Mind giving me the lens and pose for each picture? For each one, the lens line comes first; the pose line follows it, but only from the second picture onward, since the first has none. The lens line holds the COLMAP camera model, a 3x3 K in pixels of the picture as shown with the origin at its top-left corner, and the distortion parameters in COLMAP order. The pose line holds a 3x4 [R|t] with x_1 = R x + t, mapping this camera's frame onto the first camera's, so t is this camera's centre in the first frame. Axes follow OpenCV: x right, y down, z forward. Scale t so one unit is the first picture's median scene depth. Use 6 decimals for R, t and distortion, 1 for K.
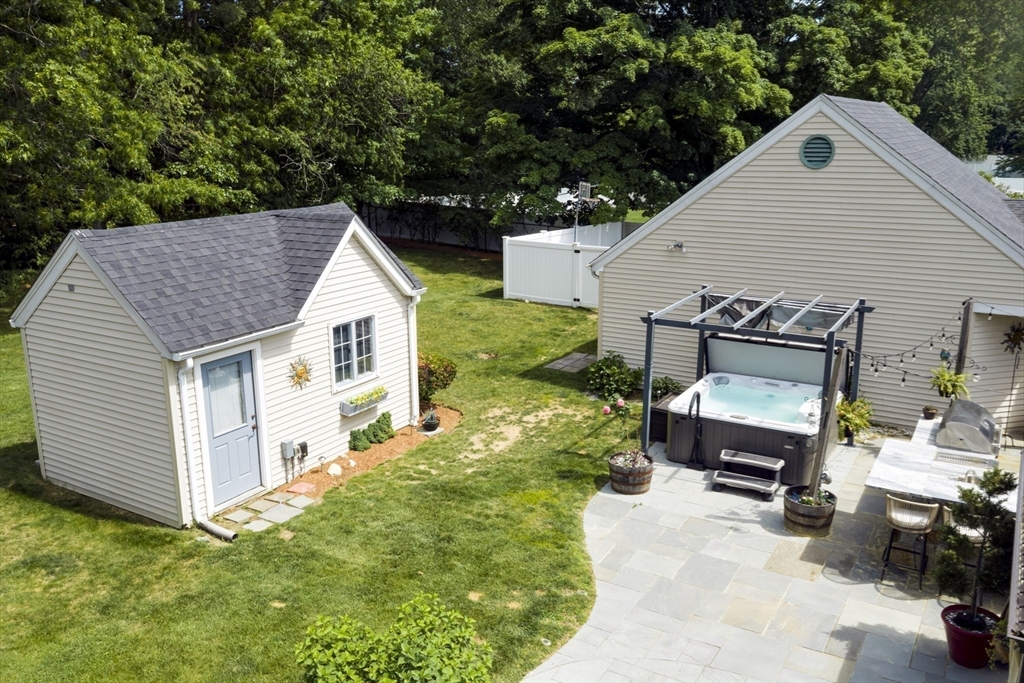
lens RADIAL K [[849.7, 0, 512.0], [0, 849.7, 341.5], [0, 0, 1]] dist [0.000102, -0.008951]
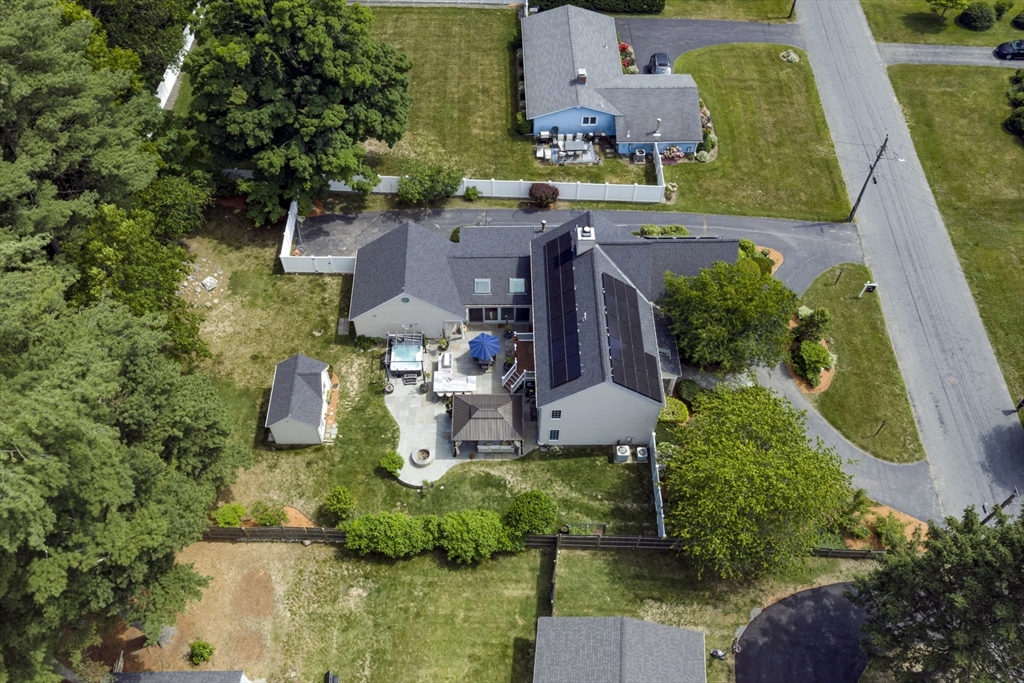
lens RADIAL K [[849.7, 0, 512.0], [0, 849.7, 341.5], [0, 0, 1]] dist [0.000102, -0.008951]
pose [[0.849077, -0.423922, 0.315213, -0.706347], [0.121977, 0.737892, 0.663805, -3.293853], [-0.513995, -0.525173, 0.678235, -2.614639]]
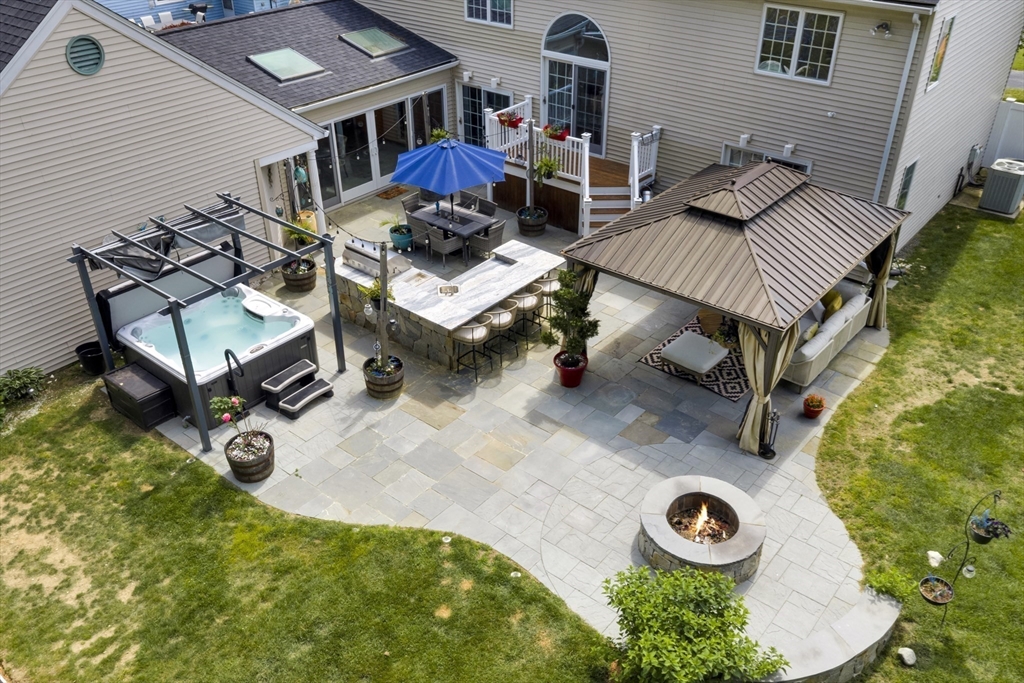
lens RADIAL K [[849.7, 0, 512.0], [0, 849.7, 341.5], [0, 0, 1]] dist [0.000102, -0.008951]
pose [[0.143861, -0.522292, 0.840545, -0.554328], [0.239895, 0.842451, 0.482418, -0.345947], [-0.960081, 0.132241, 0.246491, 0.477470]]
